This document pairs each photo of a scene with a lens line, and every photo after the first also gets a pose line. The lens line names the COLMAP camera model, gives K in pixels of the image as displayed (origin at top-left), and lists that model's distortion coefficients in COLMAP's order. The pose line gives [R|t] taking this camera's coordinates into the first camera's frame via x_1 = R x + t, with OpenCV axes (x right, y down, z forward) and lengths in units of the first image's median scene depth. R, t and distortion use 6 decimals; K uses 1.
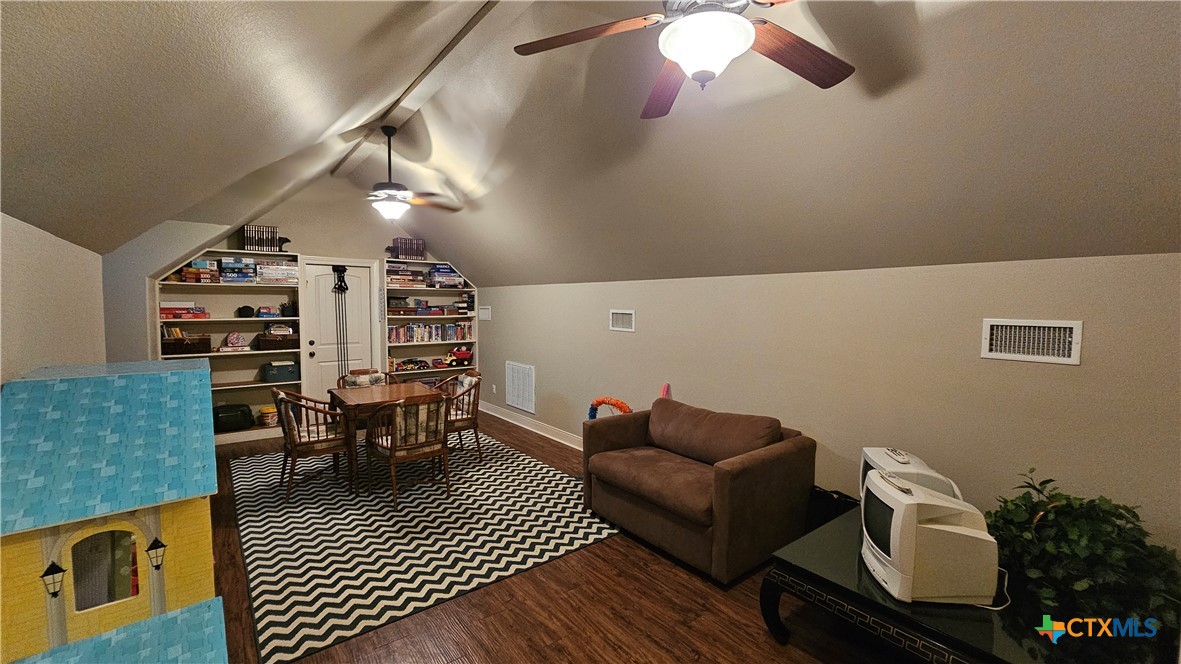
lens RADIAL K [[483.2, 0, 583.8], [0, 483.2, 332.0], [0, 0, 1]] dist [0.001620, -0.000024]
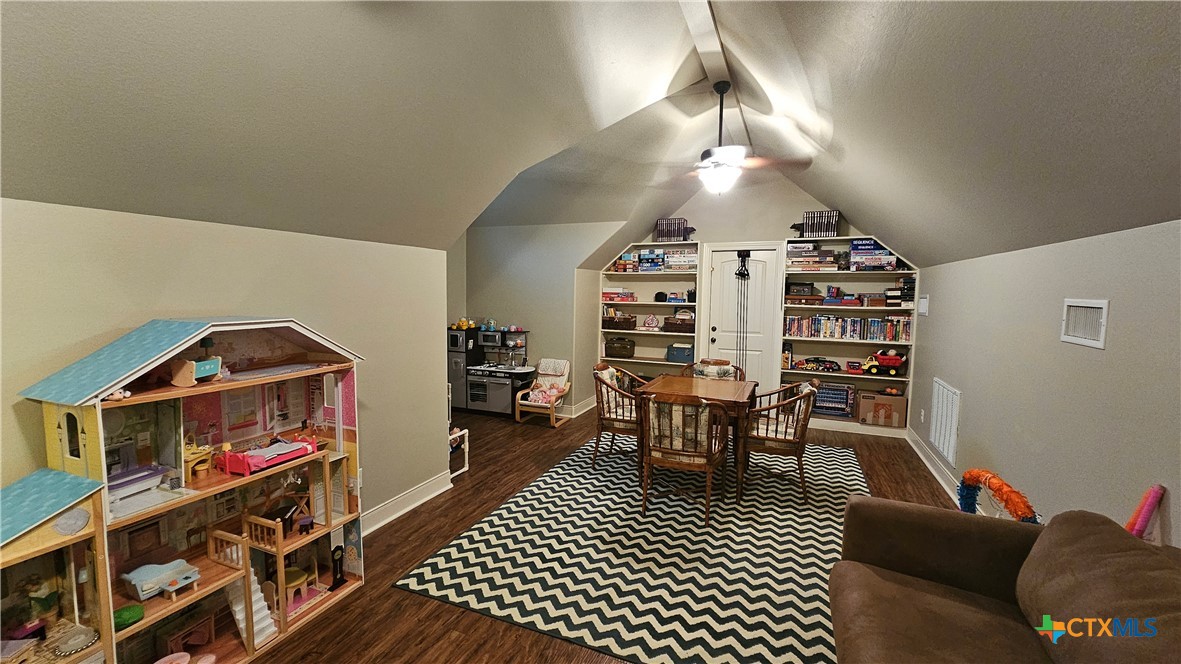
lens RADIAL K [[483.2, 0, 583.8], [0, 483.2, 332.0], [0, 0, 1]] dist [0.001620, -0.000024]
pose [[0.482273, 0.074931, -0.872811, 0.209696], [-0.061862, 0.996761, 0.051390, -0.007017], [0.873834, 0.029210, 0.485346, 0.295477]]
